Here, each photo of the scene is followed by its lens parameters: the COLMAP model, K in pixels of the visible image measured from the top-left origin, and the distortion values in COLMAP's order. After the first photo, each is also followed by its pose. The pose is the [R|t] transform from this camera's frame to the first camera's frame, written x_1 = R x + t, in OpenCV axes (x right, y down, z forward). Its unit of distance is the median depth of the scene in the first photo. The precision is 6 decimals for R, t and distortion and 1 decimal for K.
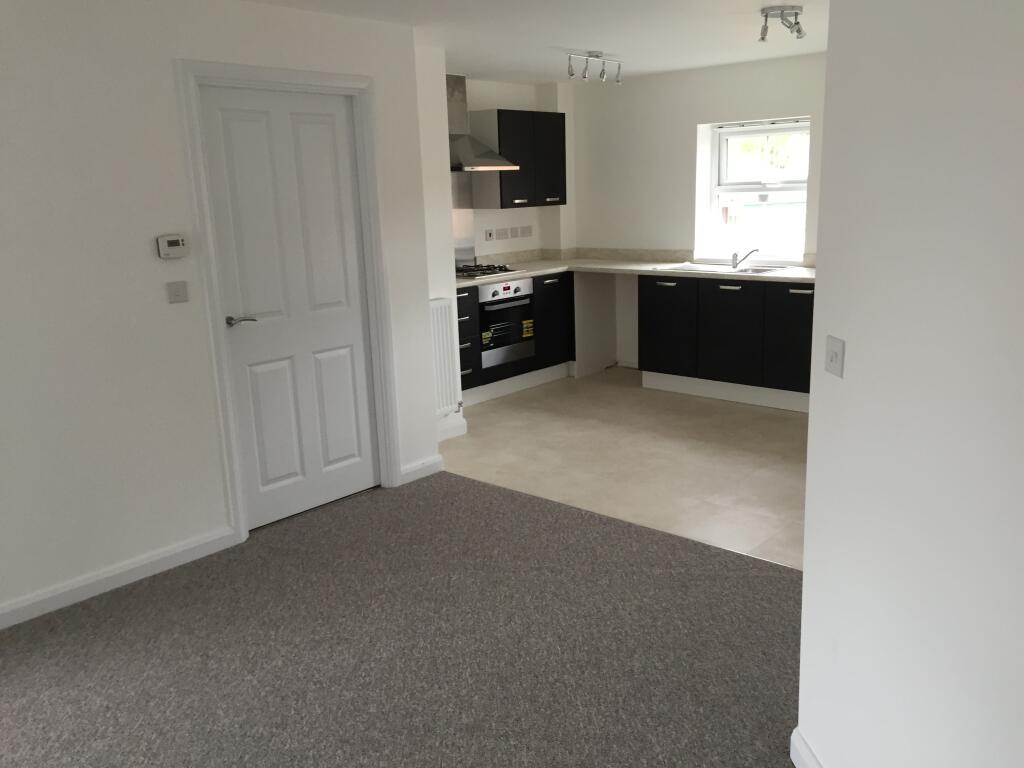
lens RADIAL K [[871.3, 0, 513.8], [0, 871.3, 383.3], [0, 0, 1]] dist [0.047665, -0.046399]
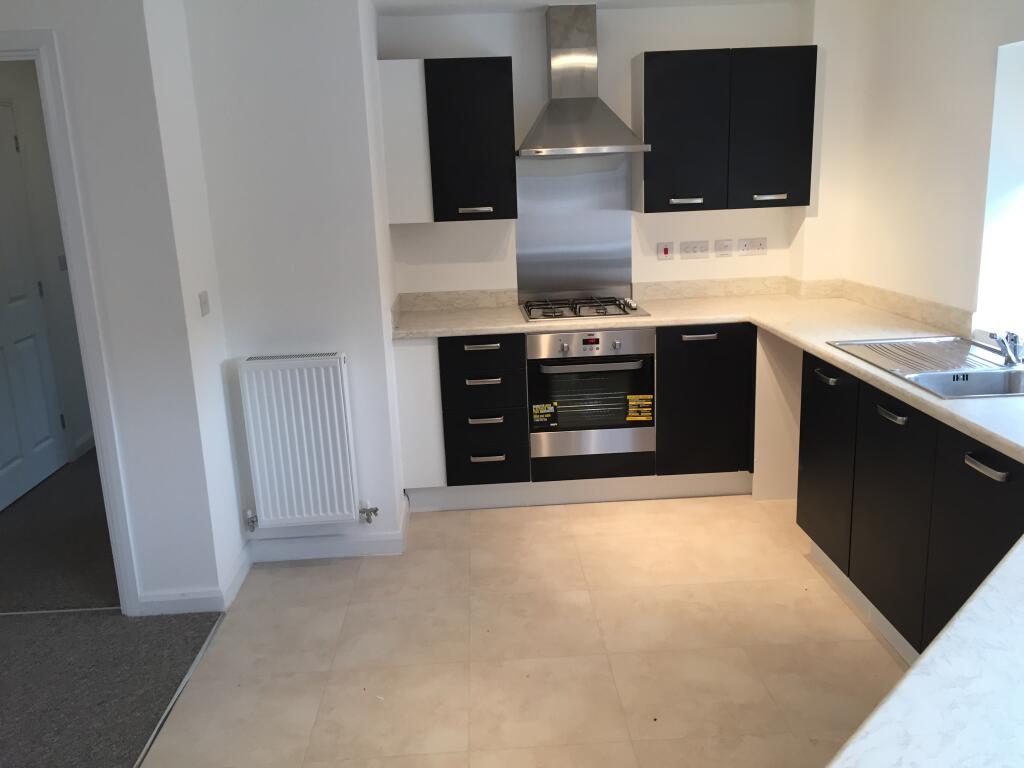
lens RADIAL K [[871.3, 0, 511.5], [0, 871.3, 386.1], [0, 0, 1]] dist [0.047665, -0.046399]
pose [[0.701317, 0.173431, -0.691430, 0.398095], [-0.143800, 0.984432, 0.101068, -0.134168], [0.698195, 0.028547, 0.715339, 0.514089]]
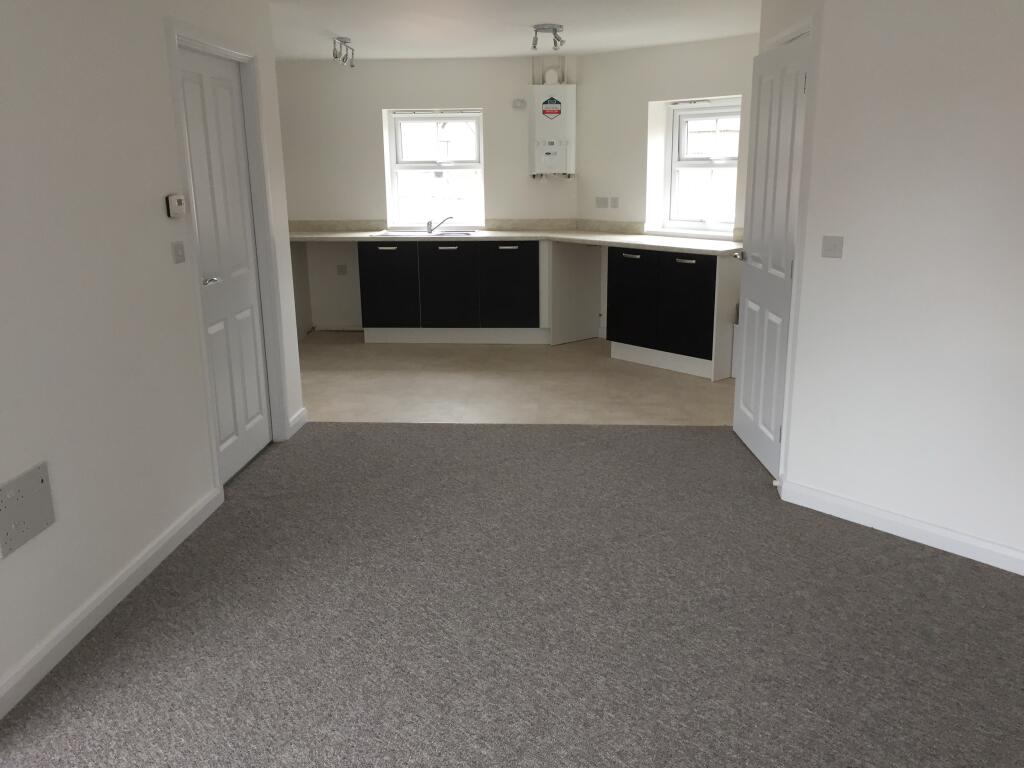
lens RADIAL K [[871.3, 0, 514.2], [0, 871.3, 389.5], [0, 0, 1]] dist [0.047665, -0.046399]
pose [[0.790780, -0.135215, 0.596978, -0.396448], [0.124542, 0.990437, 0.059360, 0.021784], [-0.599296, 0.027408, 0.800058, -0.010406]]
